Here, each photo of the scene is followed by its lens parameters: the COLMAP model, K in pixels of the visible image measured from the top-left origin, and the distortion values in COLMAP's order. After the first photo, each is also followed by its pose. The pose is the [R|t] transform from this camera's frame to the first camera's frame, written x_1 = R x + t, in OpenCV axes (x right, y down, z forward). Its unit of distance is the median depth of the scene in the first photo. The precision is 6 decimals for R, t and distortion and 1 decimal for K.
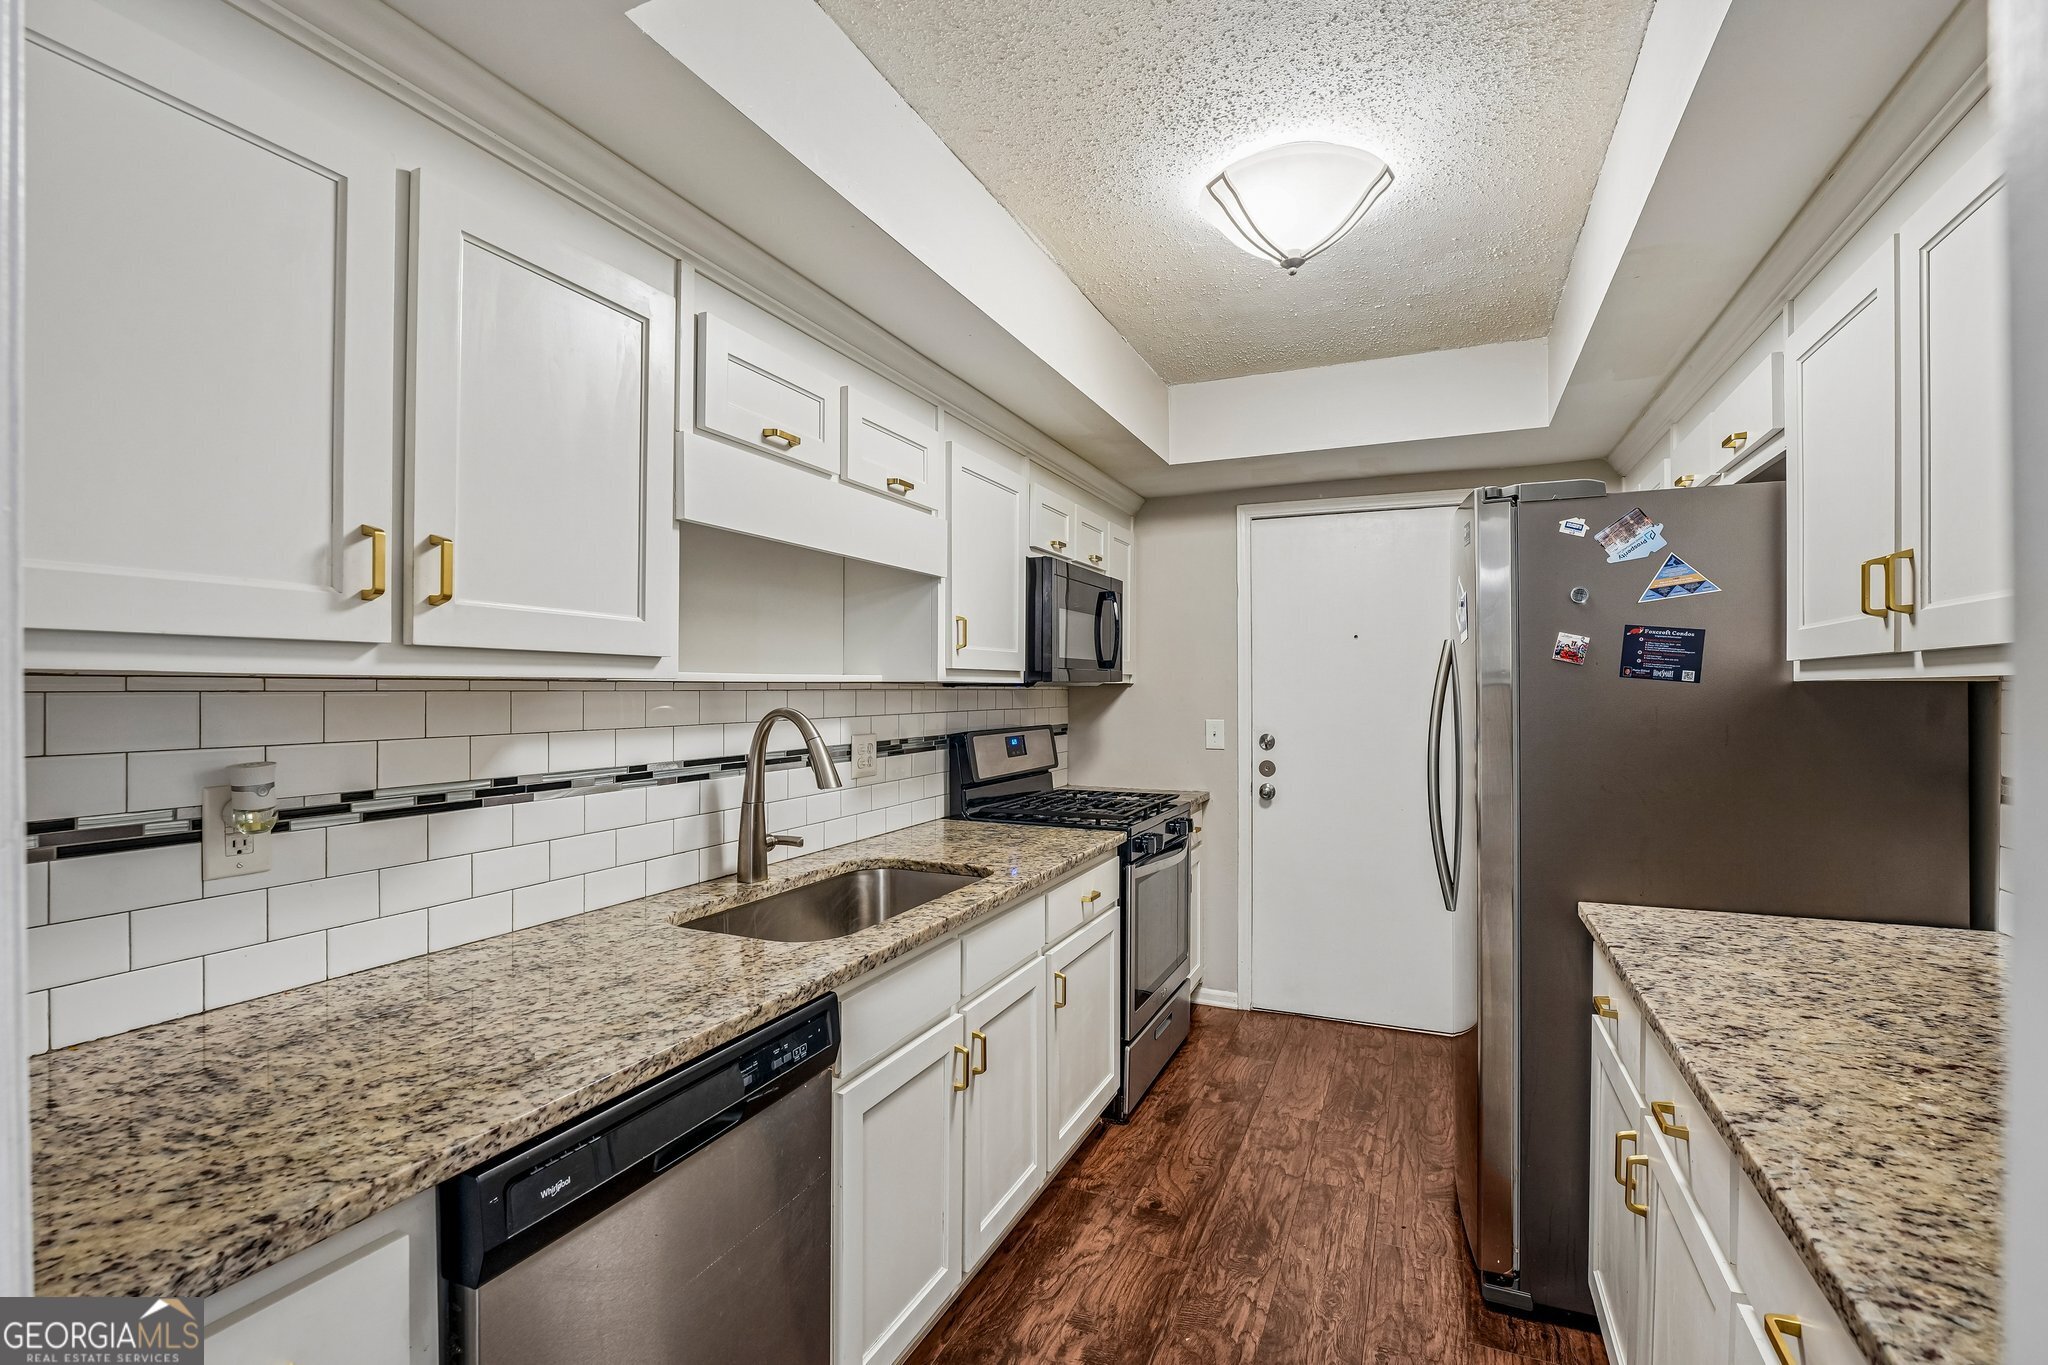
lens RADIAL K [[927.6, 0, 1036.2], [0, 927.6, 680.8], [0, 0, 1]] dist [-0.018112, 0.000124]
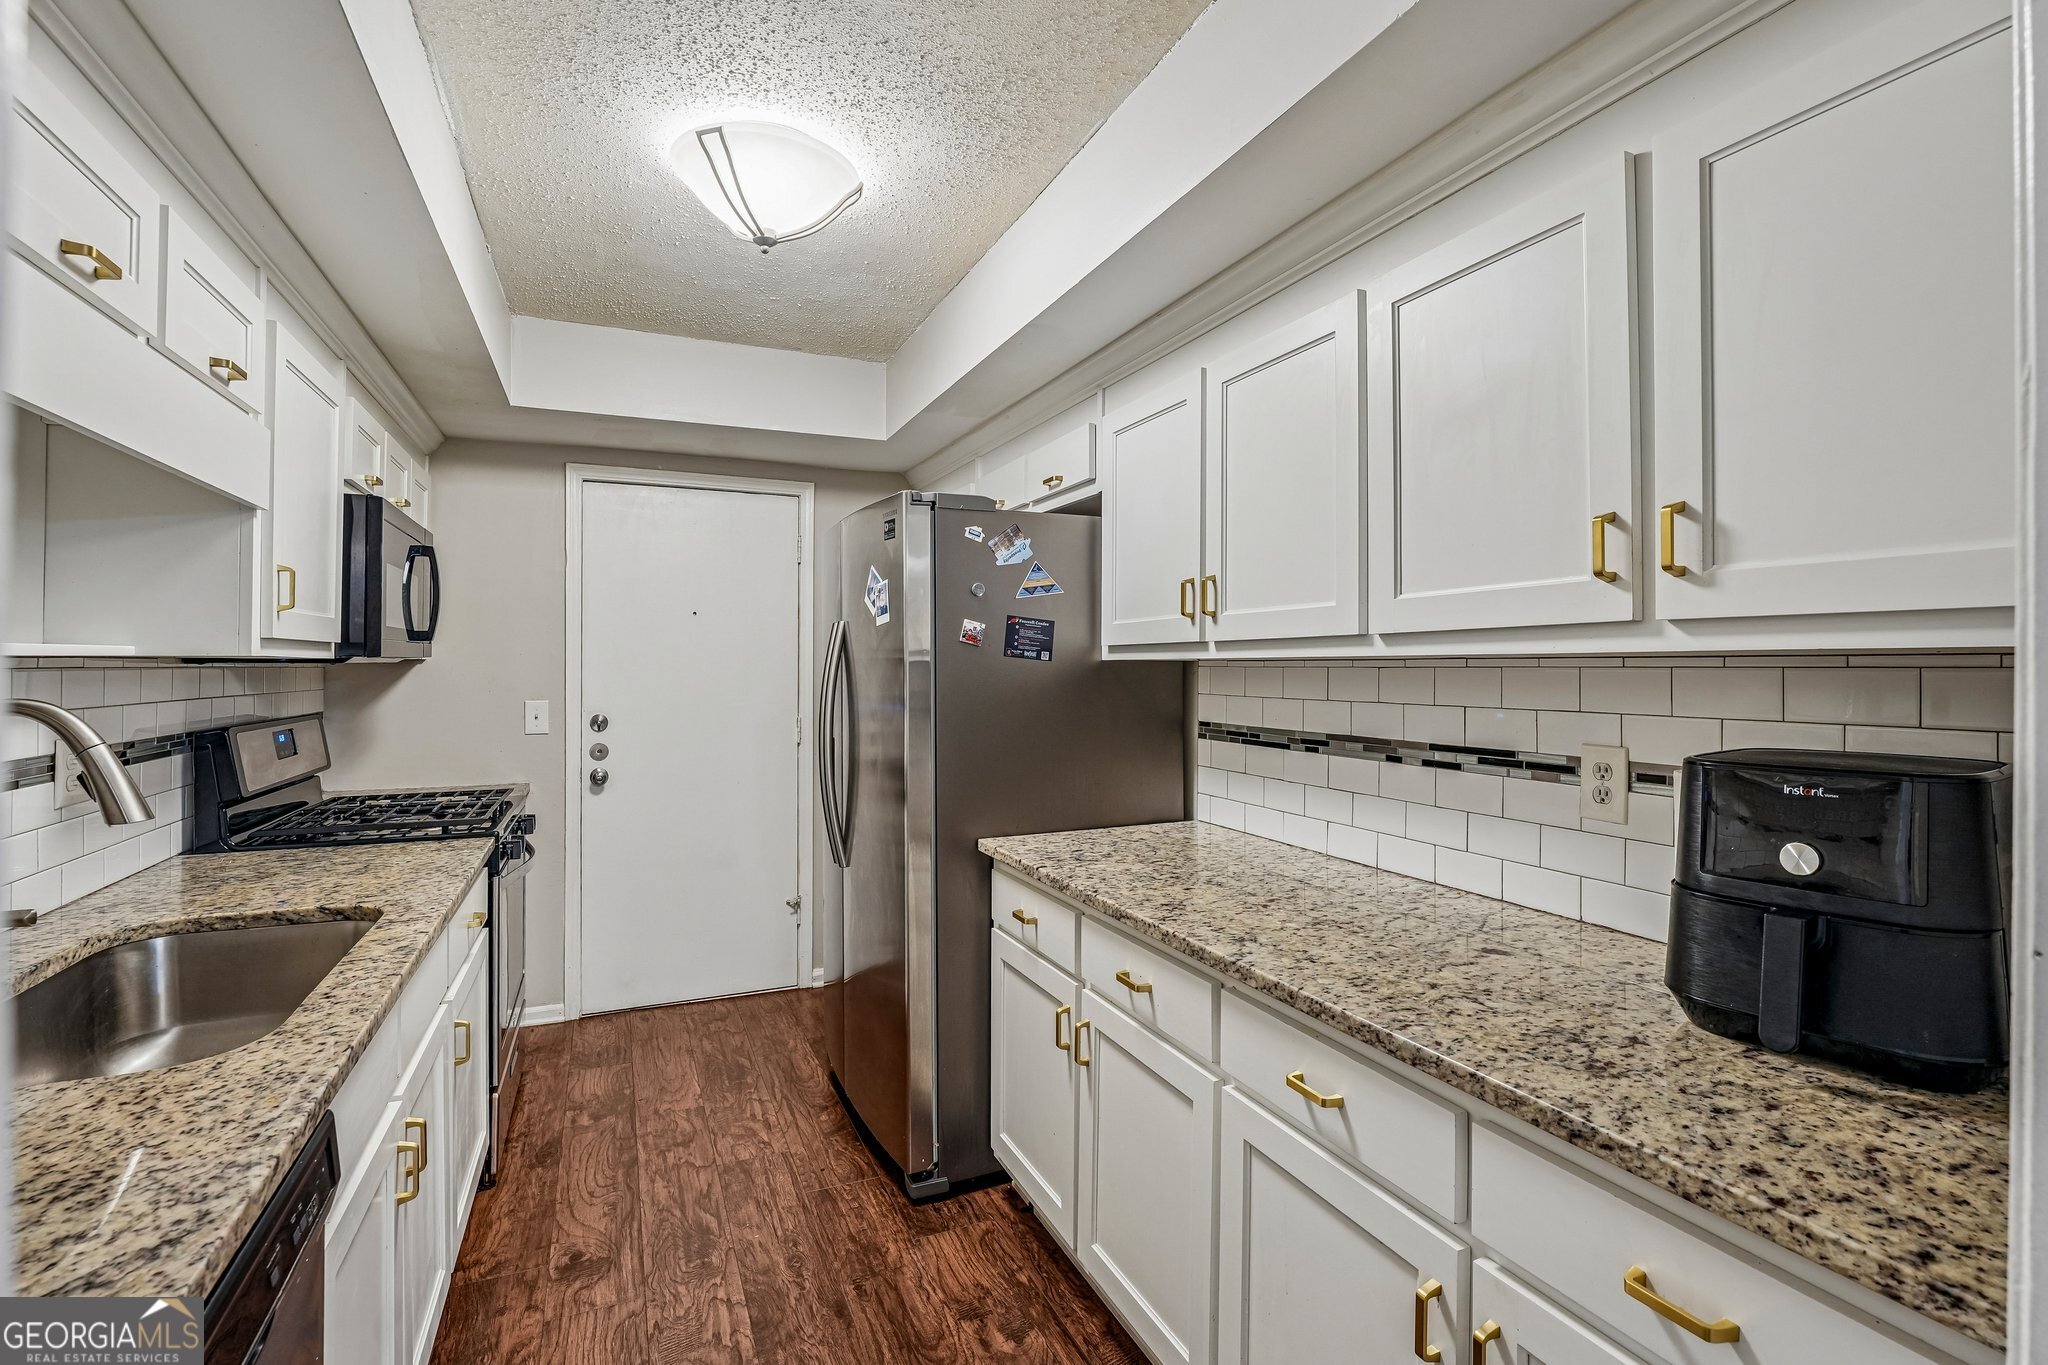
lens RADIAL K [[927.6, 0, 1020.2], [0, 927.6, 652.4], [0, 0, 1]] dist [-0.018112, 0.000124]
pose [[0.673885, 0.009795, 0.738772, -0.246238], [-0.005431, 0.999951, -0.008304, 0.000713], [-0.738817, 0.001584, 0.673905, 0.108336]]
